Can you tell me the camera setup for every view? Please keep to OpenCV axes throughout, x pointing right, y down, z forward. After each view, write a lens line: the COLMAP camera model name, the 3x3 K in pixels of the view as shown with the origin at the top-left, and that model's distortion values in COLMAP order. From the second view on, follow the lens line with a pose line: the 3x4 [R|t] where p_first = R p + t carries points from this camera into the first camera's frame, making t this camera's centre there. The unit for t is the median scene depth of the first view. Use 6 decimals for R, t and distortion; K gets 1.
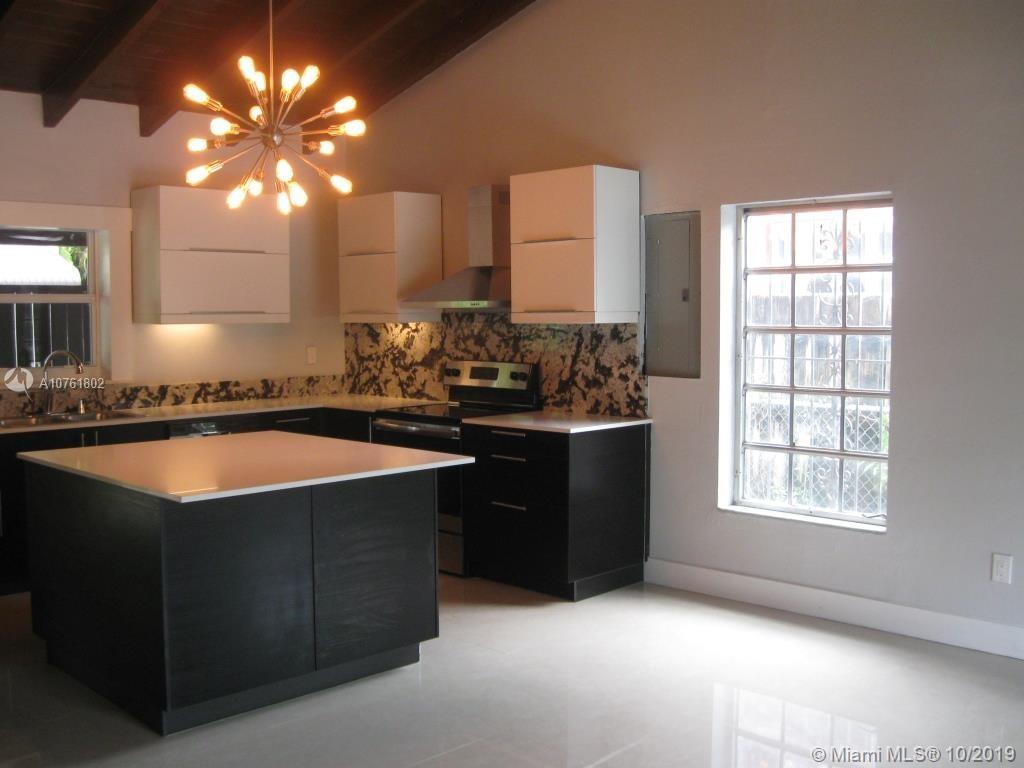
lens RADIAL K [[1056.0, 0, 517.2], [0, 1056.0, 380.9], [0, 0, 1]] dist [-0.141302, 0.078771]
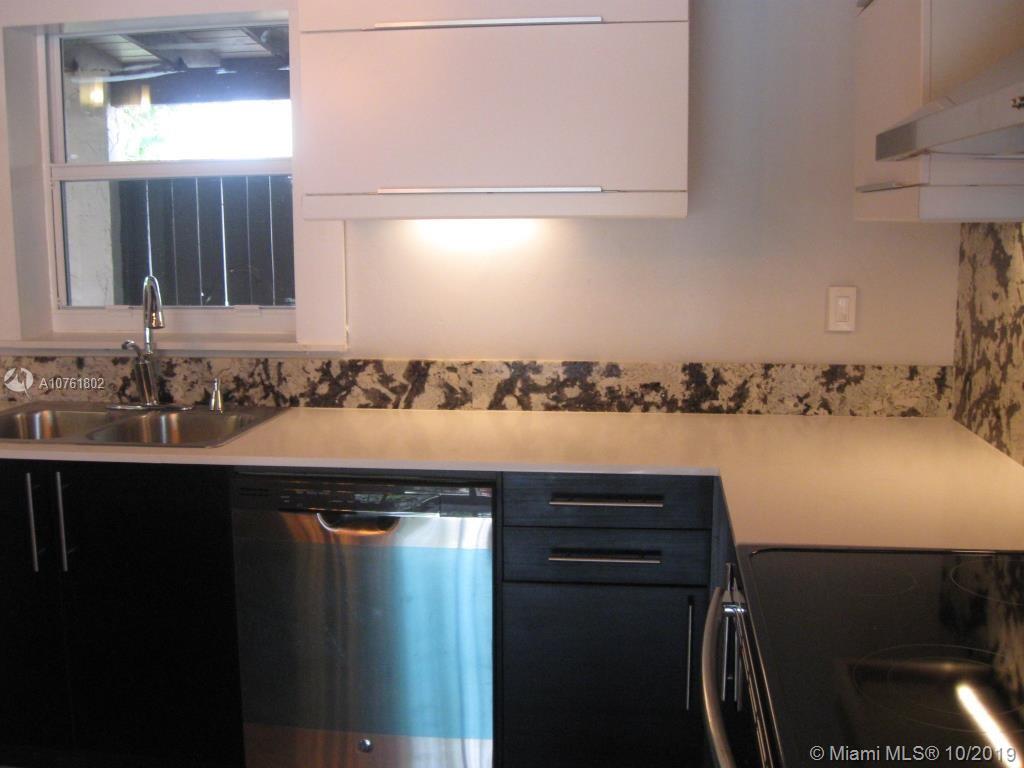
lens RADIAL K [[1056.0, 0, 517.2], [0, 1056.0, 380.9], [0, 0, 1]] dist [-0.141302, 0.078771]
pose [[0.599844, 0.121711, -0.790806, 0.034073], [-0.047862, 0.992051, 0.116380, -0.039630], [0.798684, -0.031961, 0.600901, 0.739601]]
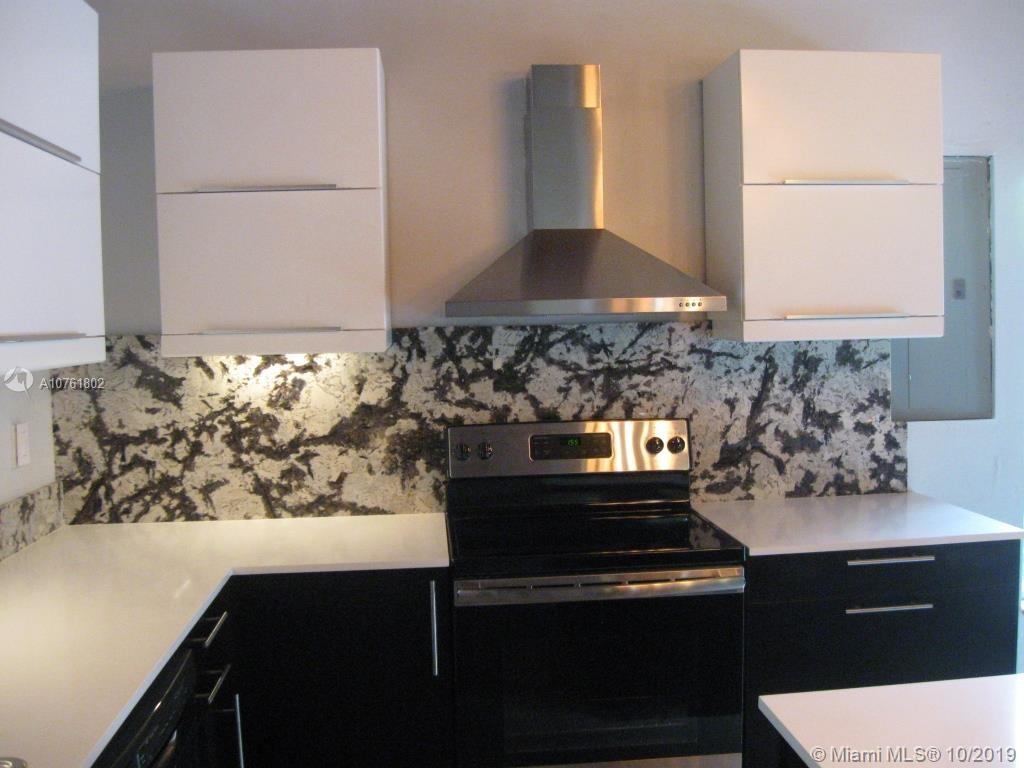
lens RADIAL K [[1056.0, 0, 517.2], [0, 1056.0, 380.9], [0, 0, 1]] dist [-0.141302, 0.078771]
pose [[0.649459, -0.056562, 0.758290, -0.396291], [0.069510, 0.997470, 0.014869, -0.044200], [-0.757213, 0.043052, 0.651748, 0.656049]]
